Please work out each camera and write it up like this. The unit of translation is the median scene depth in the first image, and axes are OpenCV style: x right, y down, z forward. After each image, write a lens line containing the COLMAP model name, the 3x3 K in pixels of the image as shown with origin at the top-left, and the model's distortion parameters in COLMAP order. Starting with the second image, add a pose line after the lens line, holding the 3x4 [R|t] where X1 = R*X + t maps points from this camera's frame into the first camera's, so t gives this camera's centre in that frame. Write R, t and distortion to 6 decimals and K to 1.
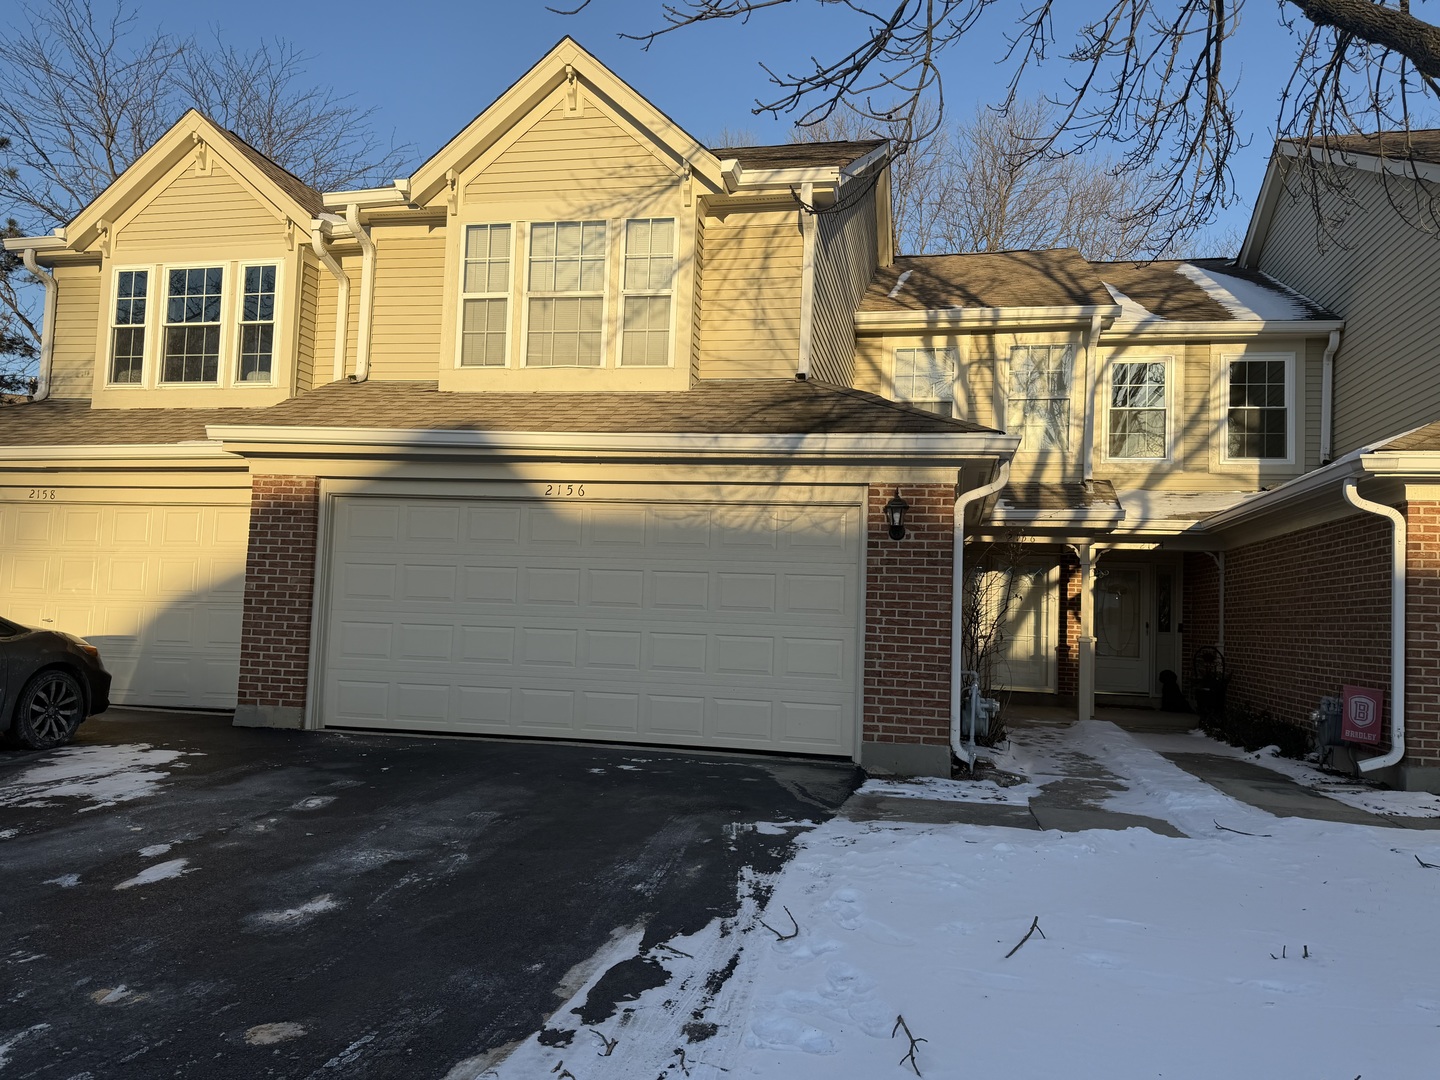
lens RADIAL K [[1044.3, 0, 720.6], [0, 1044.3, 554.6], [0, 0, 1]] dist [0.044374, -0.014177]
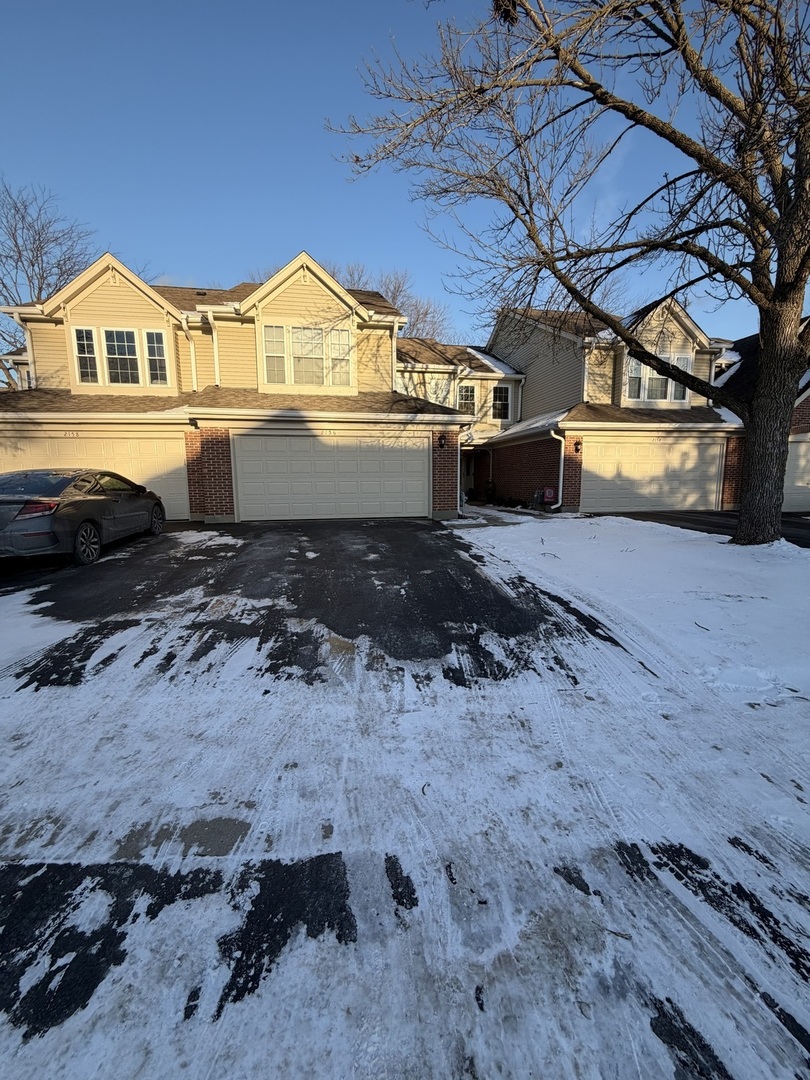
lens RADIAL K [[430.5, 0, 408.4], [0, 430.5, 534.8], [0, 0, 1]] dist [0.001905, 0.002120]
pose [[0.923416, -0.093342, 0.372276, -0.348955], [0.021314, 0.980950, 0.193088, -0.009059], [-0.383207, -0.170366, 0.907815, -0.164301]]
